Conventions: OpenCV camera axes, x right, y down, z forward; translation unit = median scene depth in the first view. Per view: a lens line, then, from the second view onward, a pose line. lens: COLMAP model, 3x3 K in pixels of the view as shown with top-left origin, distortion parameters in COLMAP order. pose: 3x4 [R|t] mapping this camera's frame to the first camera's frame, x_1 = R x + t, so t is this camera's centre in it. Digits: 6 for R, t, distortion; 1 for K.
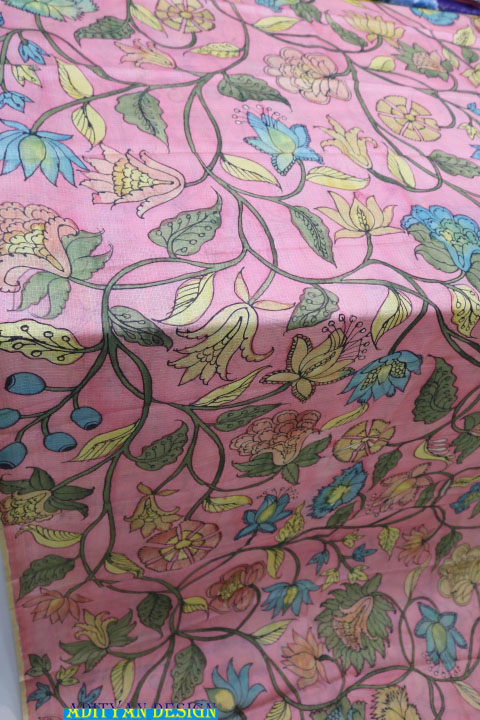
lens RADIAL K [[577.3, 0, 240.0], [0, 577.3, 360.0], [0, 0, 1]] dist [-0.006803, 0.005666]
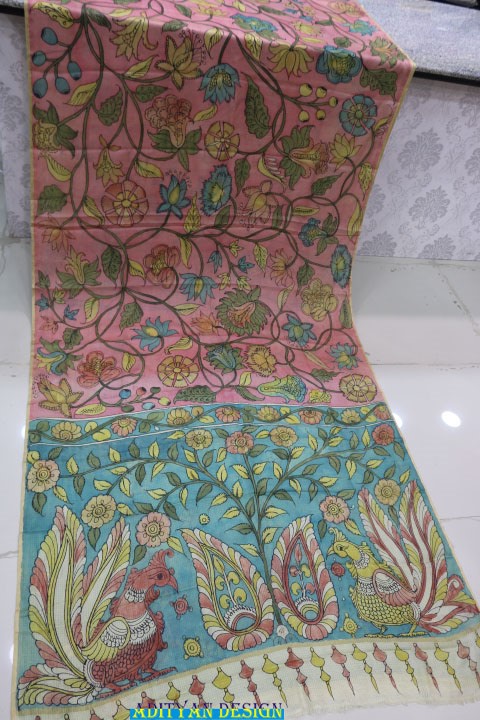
lens RADIAL K [[577.3, 0, 240.0], [0, 577.3, 360.0], [0, 0, 1]] dist [-0.006803, 0.005666]
pose [[0.998380, 0.019689, -0.053389, 0.422995], [-0.028782, 0.984092, -0.175313, 1.283400], [0.049088, 0.176566, 0.983064, -0.799362]]
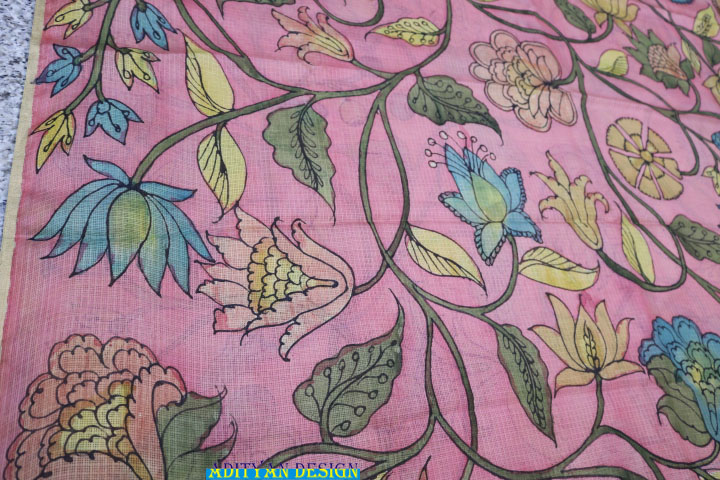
lens RADIAL K [[577.3, 0, 360.0], [0, 577.3, 240.0], [0, 0, 1]] dist [-0.006803, 0.005666]
pose [[0.989067, 0.139219, 0.048628, -0.111662], [-0.142182, 0.987770, 0.063988, -0.349841], [-0.039125, -0.070202, 0.996765, 0.289082]]
